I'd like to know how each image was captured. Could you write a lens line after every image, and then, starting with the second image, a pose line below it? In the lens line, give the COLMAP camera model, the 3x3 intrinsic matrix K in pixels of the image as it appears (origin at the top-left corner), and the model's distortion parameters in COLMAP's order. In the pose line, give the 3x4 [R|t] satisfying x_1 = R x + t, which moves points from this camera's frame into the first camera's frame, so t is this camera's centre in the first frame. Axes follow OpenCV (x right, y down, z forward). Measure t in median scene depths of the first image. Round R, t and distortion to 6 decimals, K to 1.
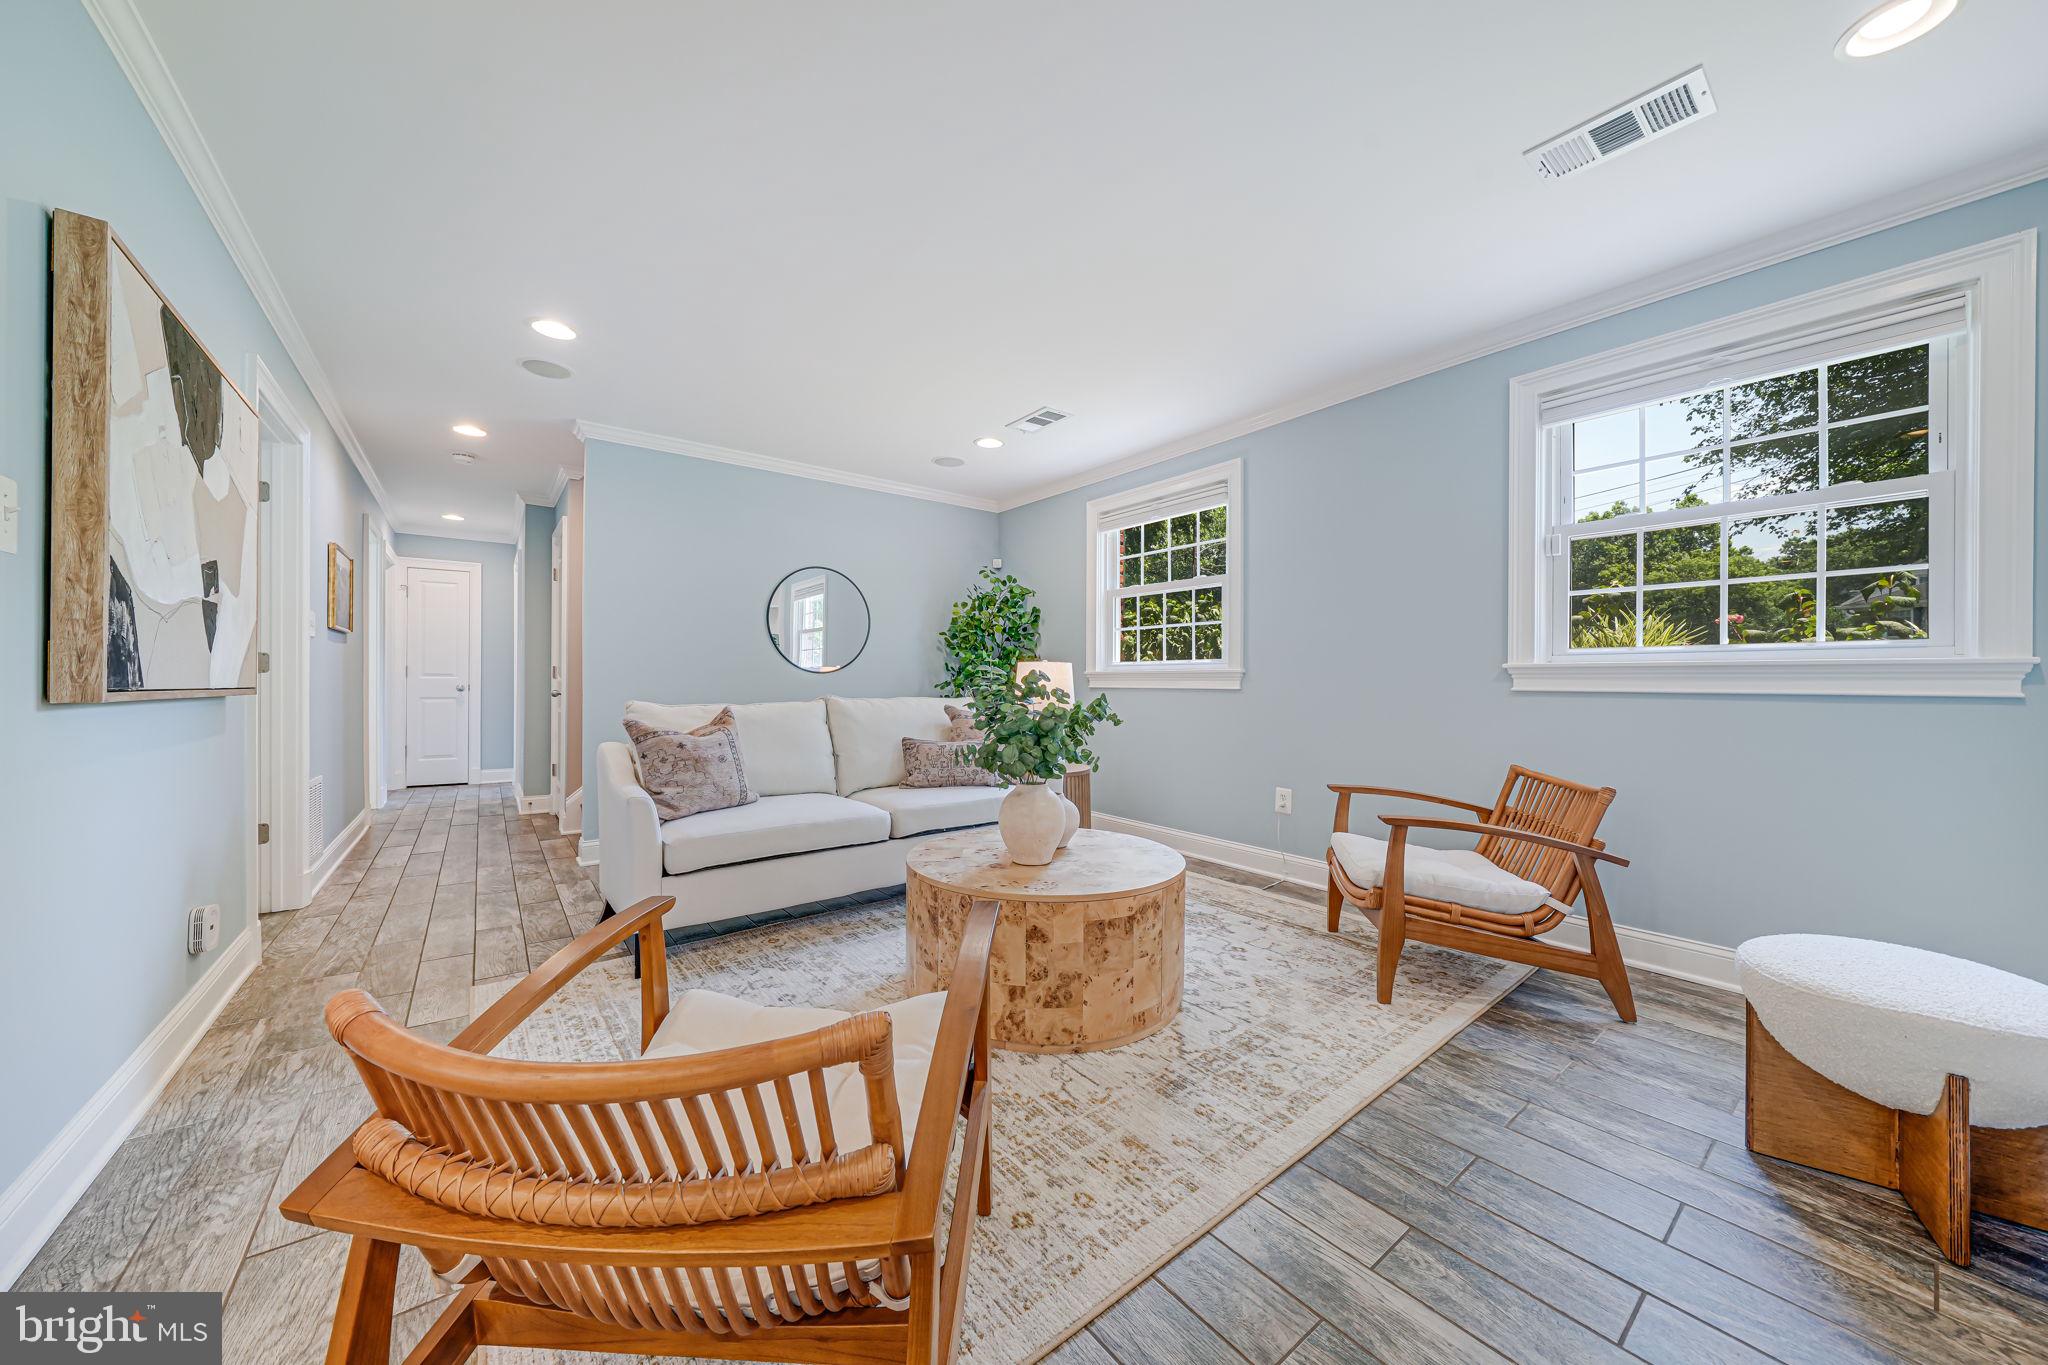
lens RADIAL K [[721.1, 0, 1032.9], [0, 721.1, 684.5], [0, 0, 1]] dist [-0.004206, -0.000163]
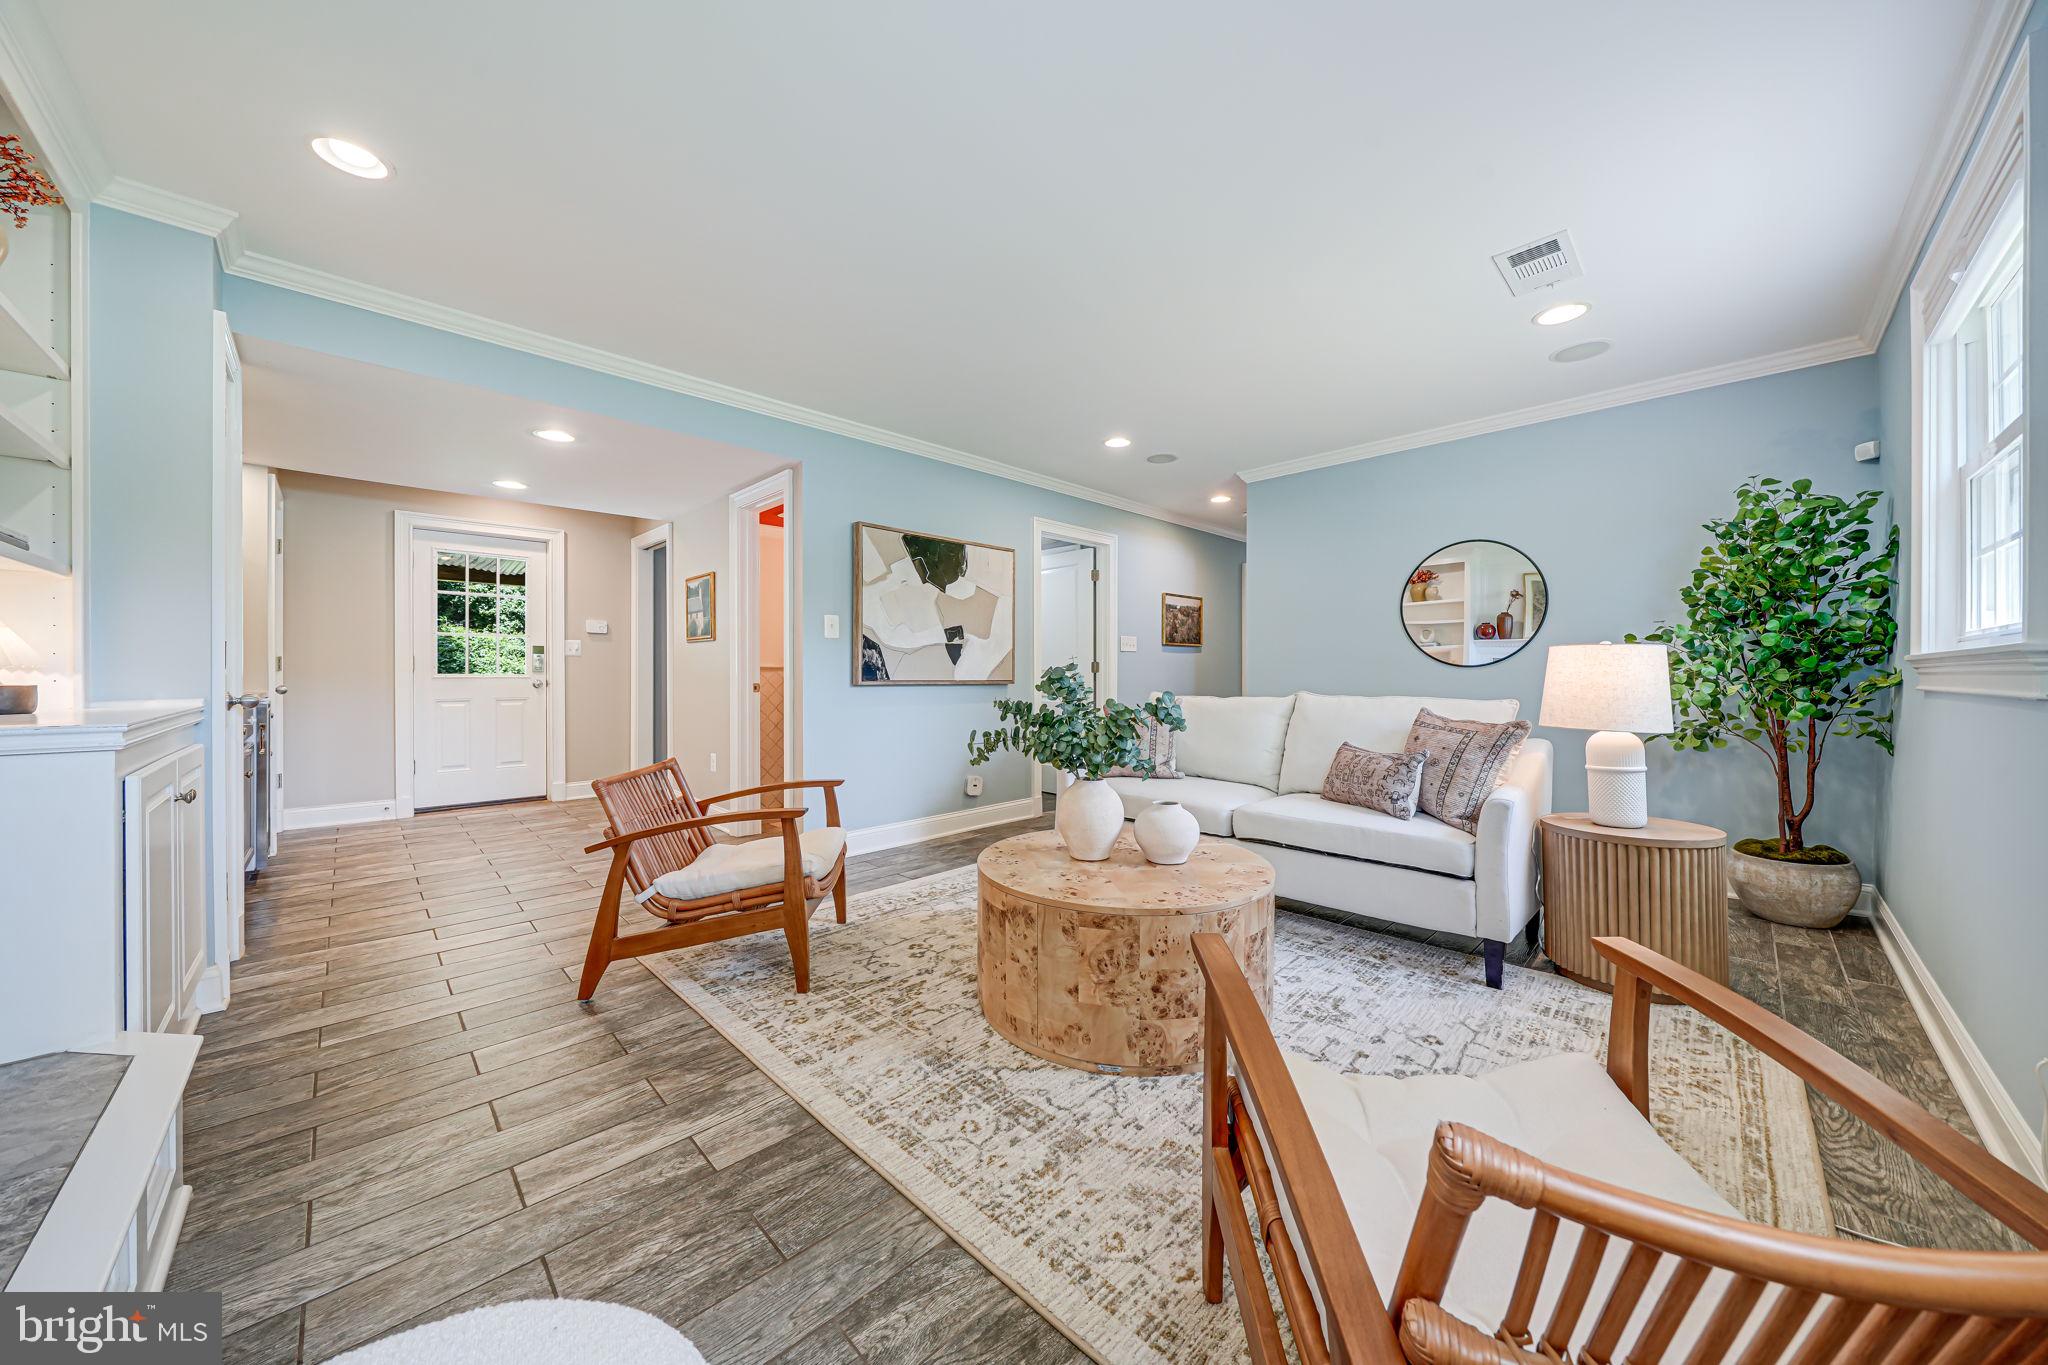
lens RADIAL K [[699.4, 0, 992.1], [0, 699.4, 674.9], [0, 0, 1]] dist [-0.002612, -0.000107]
pose [[0.081248, -0.002482, -0.996691, 1.152492], [-0.003487, 0.999990, -0.002774, -0.006376], [0.996688, 0.003701, 0.081238, 0.939159]]
